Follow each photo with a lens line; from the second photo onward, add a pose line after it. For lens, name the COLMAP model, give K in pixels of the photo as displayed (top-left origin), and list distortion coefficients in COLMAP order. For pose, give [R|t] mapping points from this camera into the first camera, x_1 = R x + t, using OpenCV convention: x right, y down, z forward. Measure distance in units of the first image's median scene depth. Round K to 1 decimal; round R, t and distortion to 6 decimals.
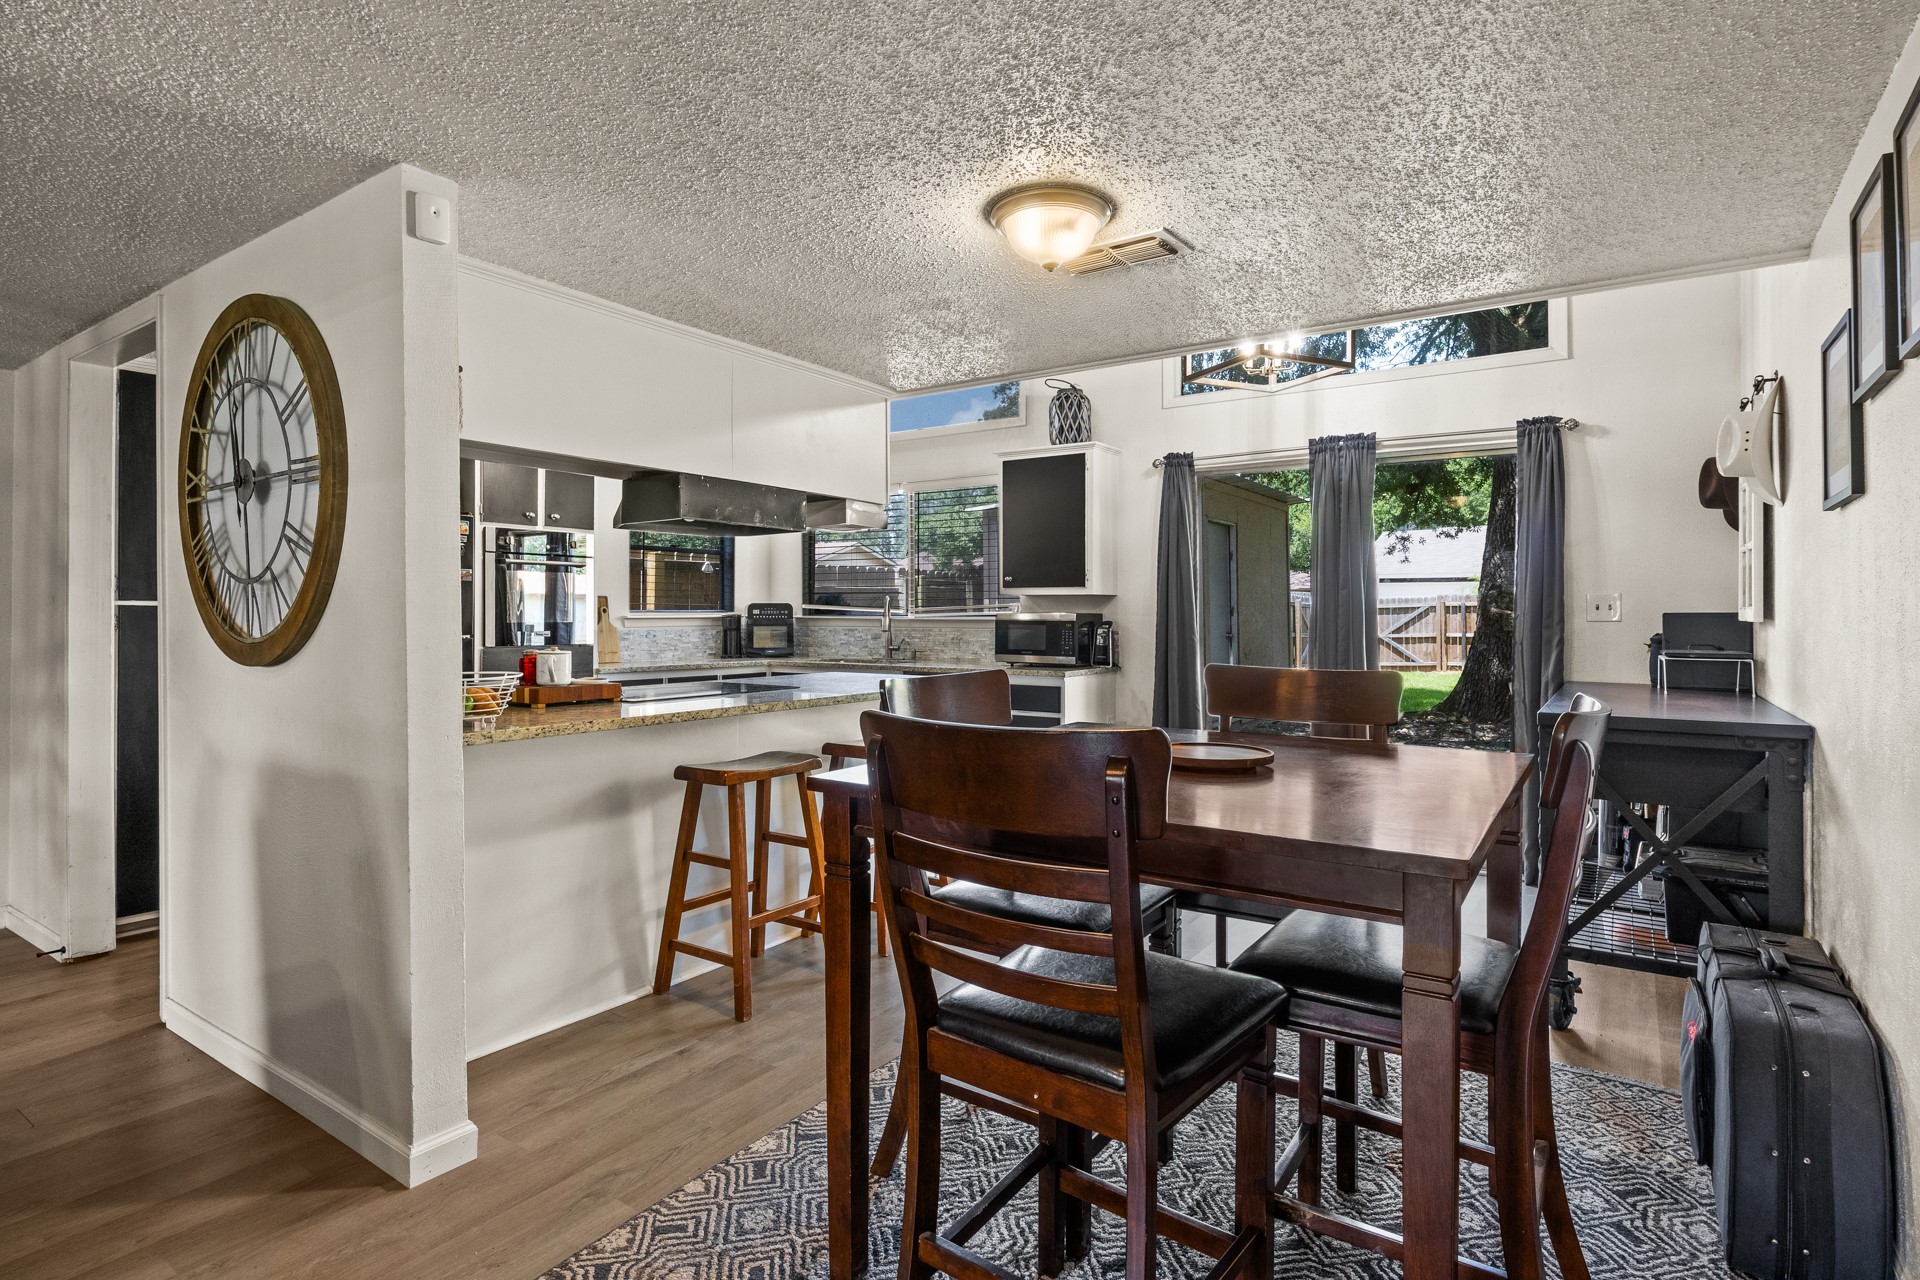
lens RADIAL K [[990.0, 0, 953.4], [0, 990.0, 592.8], [0, 0, 1]] dist [-0.002165, 0.000187]
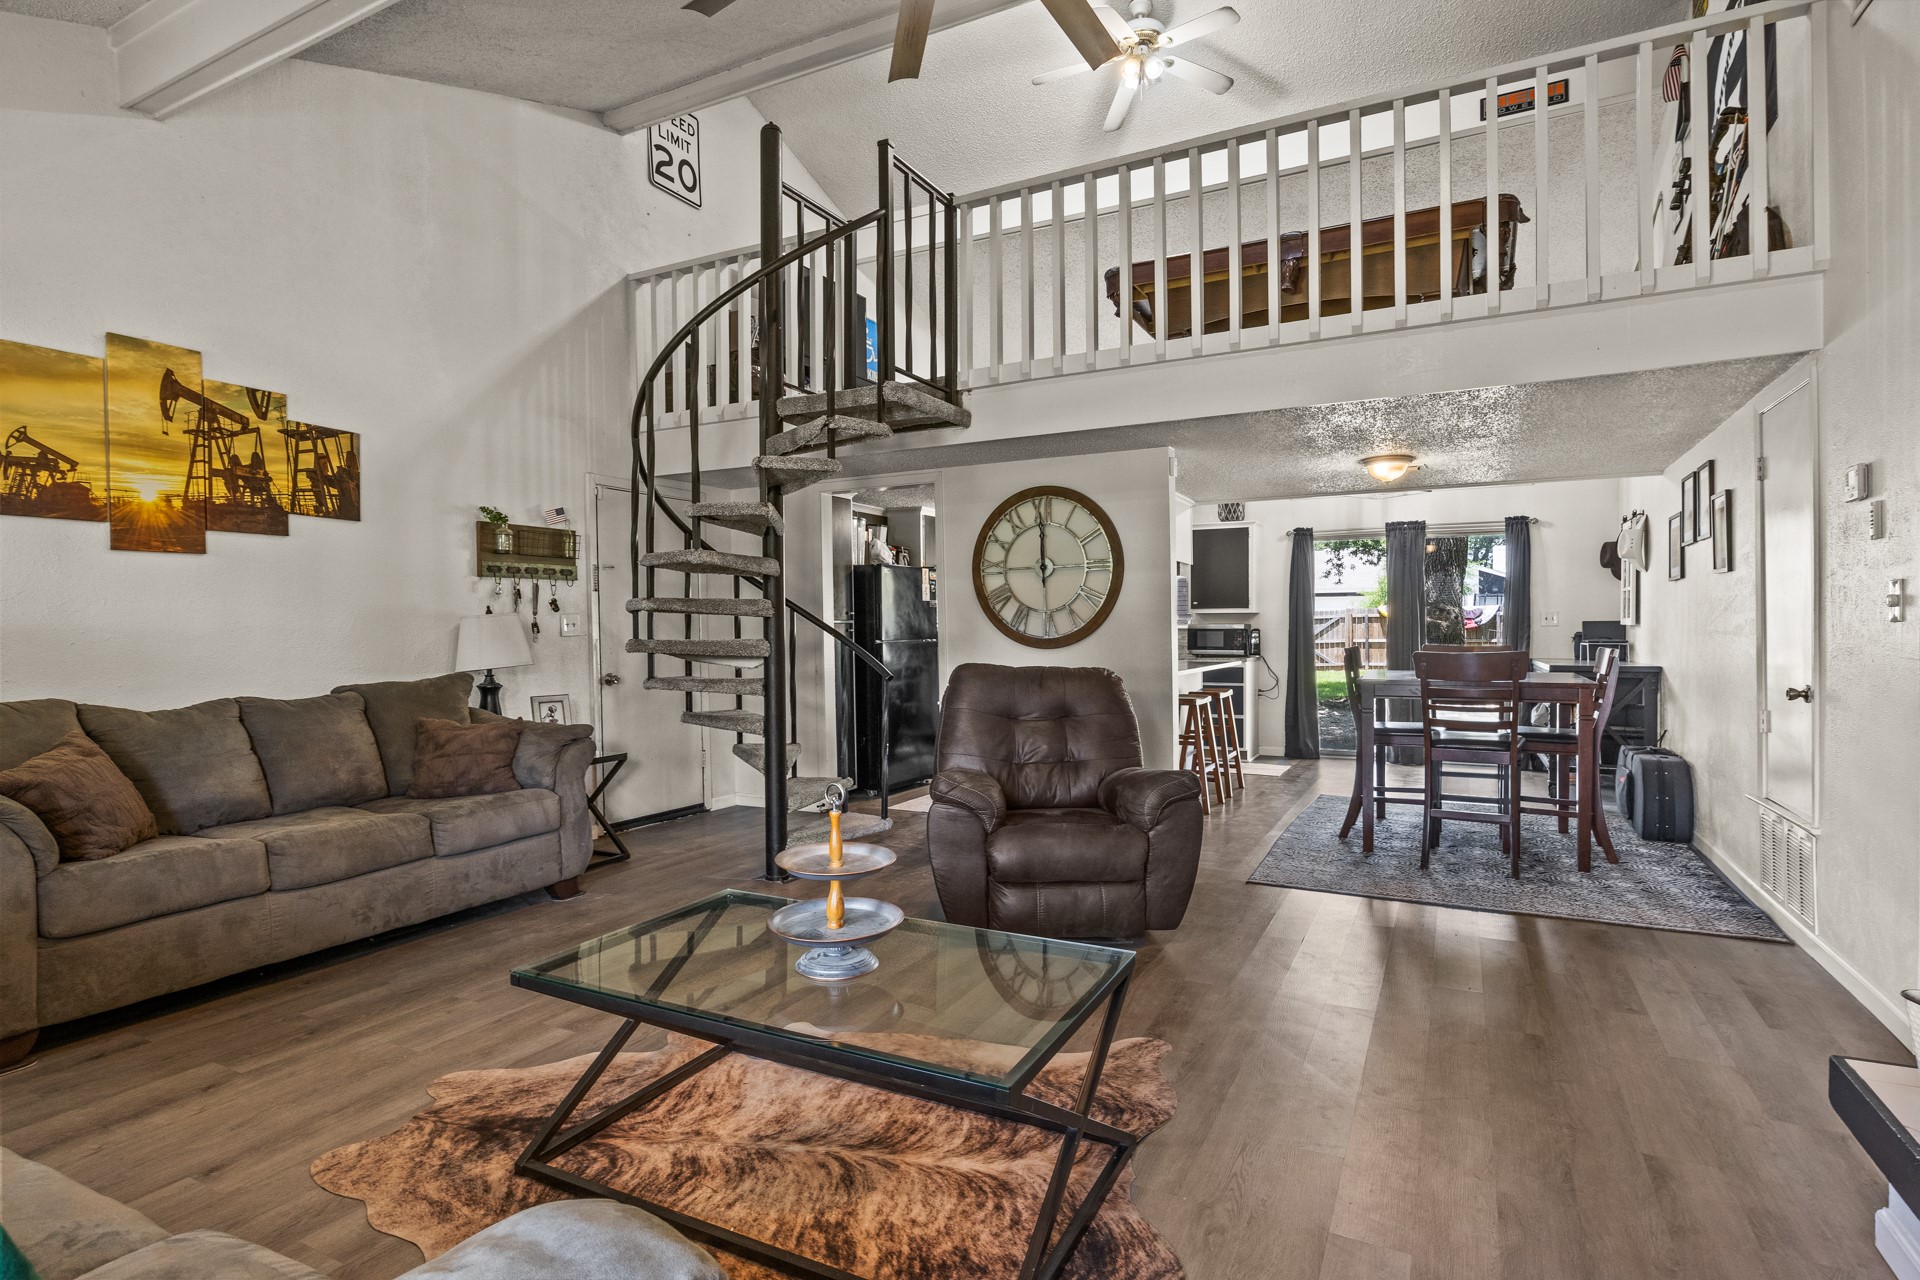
lens RADIAL K [[967.4, 0, 969.9], [0, 967.4, 629.2], [0, 0, 1]] dist [0.000273, 0.000008]
pose [[0.991535, -0.008415, 0.129569, -0.668934], [0.005394, 0.999706, 0.023653, -0.014716], [-0.129730, -0.022754, 0.991288, -0.676431]]
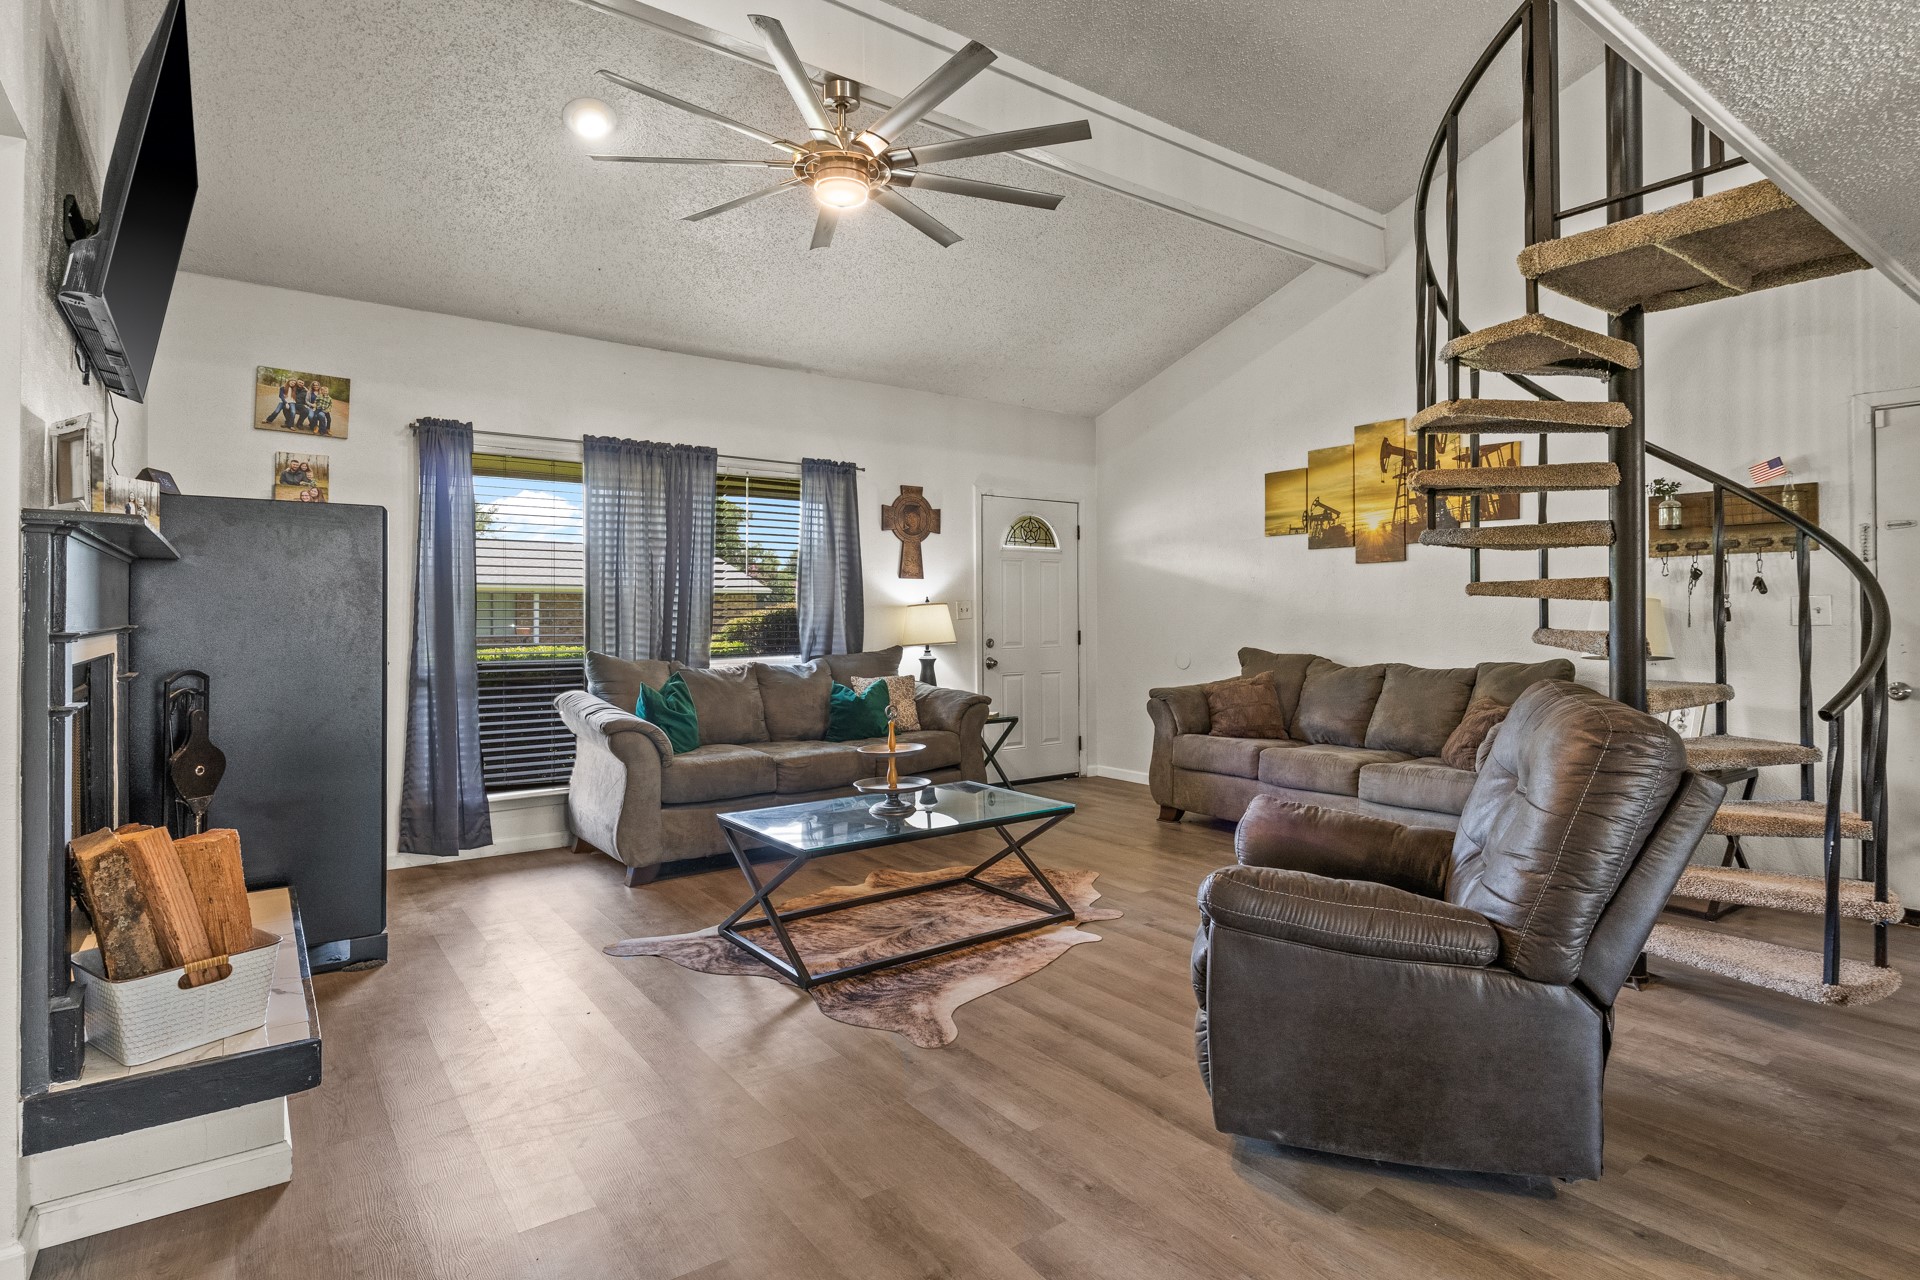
lens RADIAL K [[990.0, 0, 953.4], [0, 990.0, 592.8], [0, 0, 1]] dist [-0.002165, 0.000187]
pose [[-0.338893, -0.024636, -0.940502, 0.139036], [0.017907, 0.999307, -0.032629, 0.005661], [0.940655, -0.027900, -0.338217, 0.171887]]
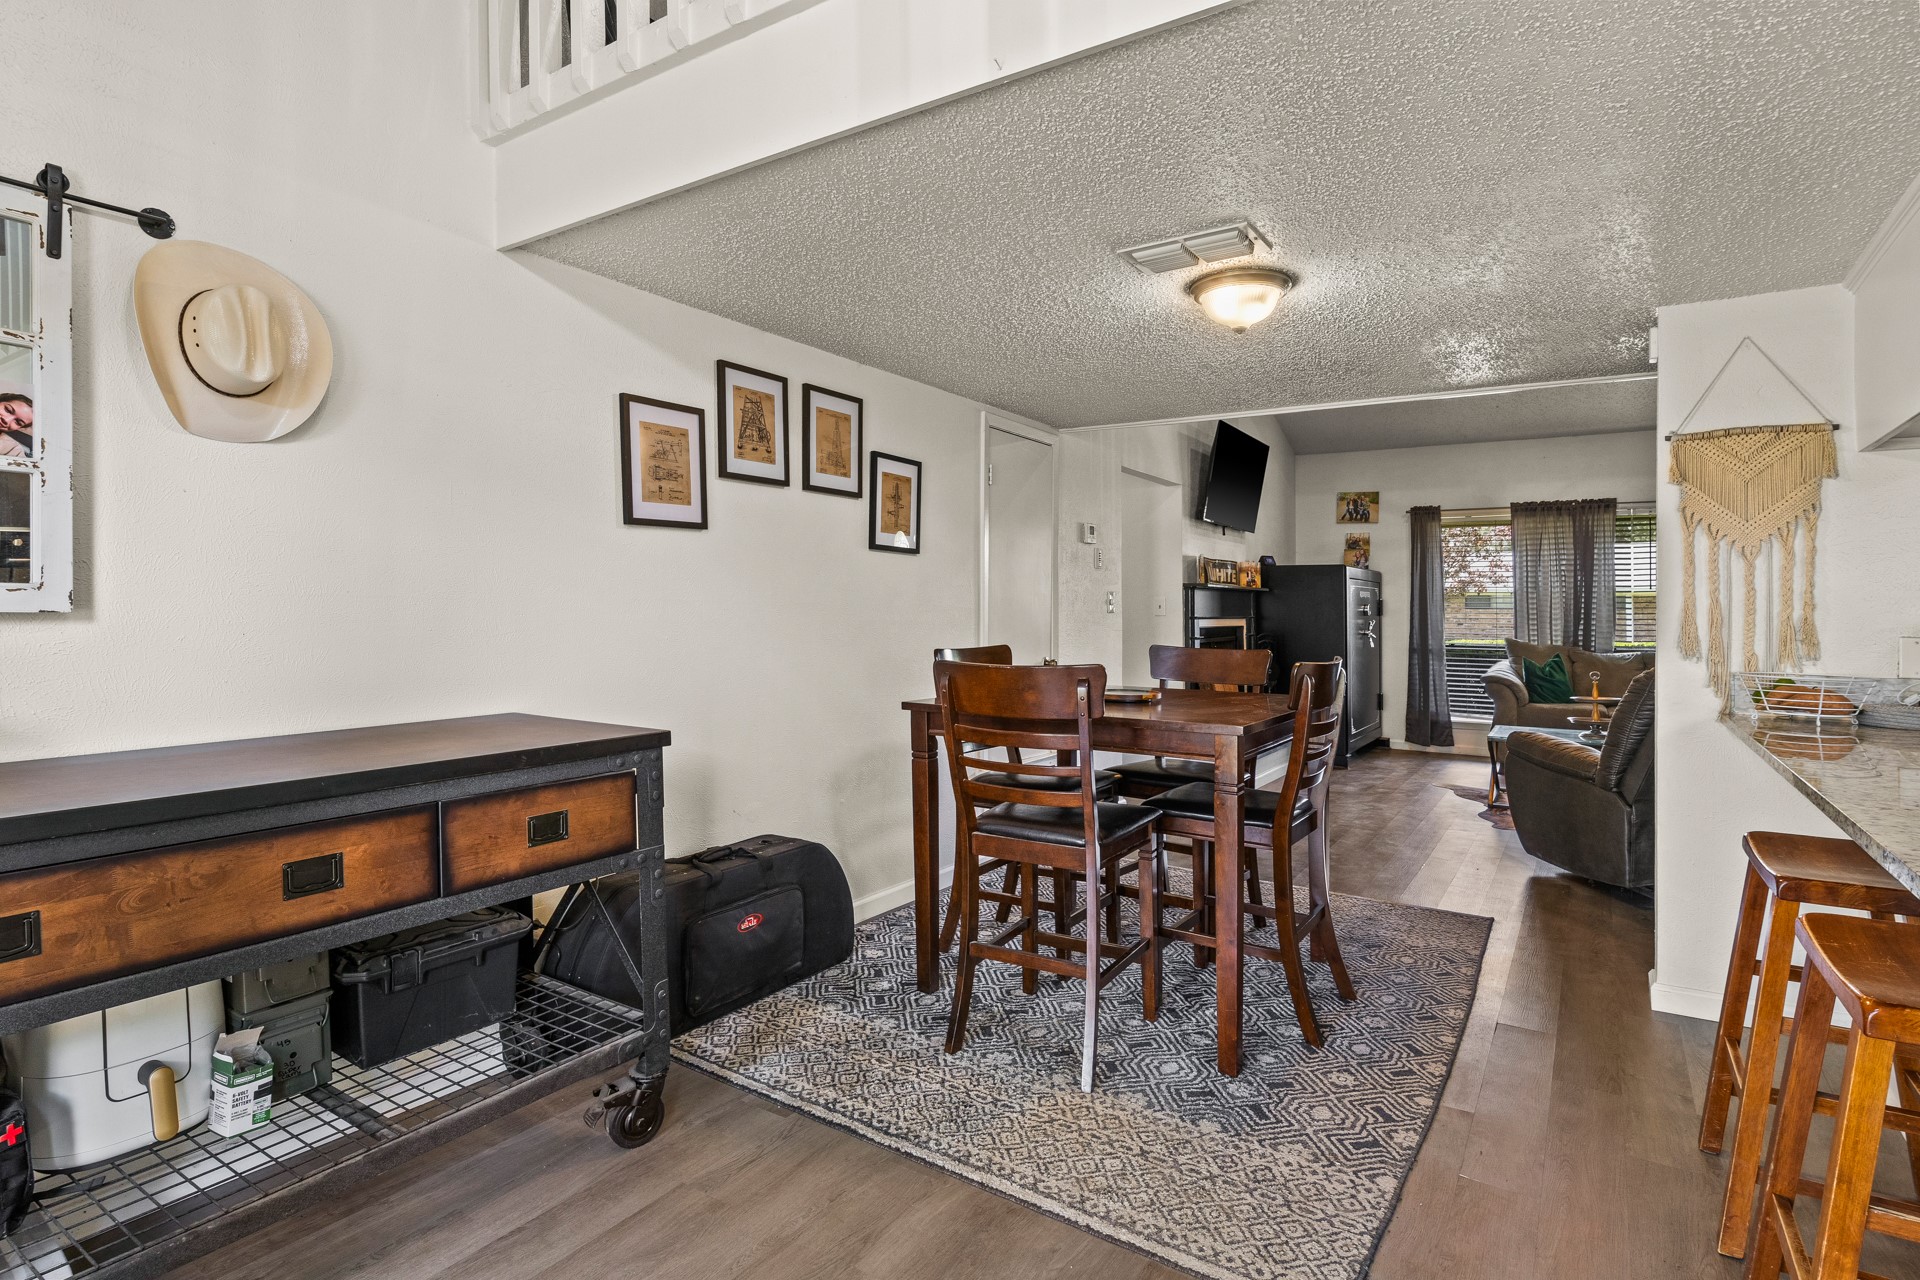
lens RADIAL K [[967.4, 0, 969.9], [0, 967.4, 629.2], [0, 0, 1]] dist [0.000273, 0.000008]
pose [[-0.999605, -0.015093, -0.023718, 0.245048], [-0.015069, 0.999886, -0.001154, 0.027242], [0.023732, -0.000796, -0.999718, 1.160162]]
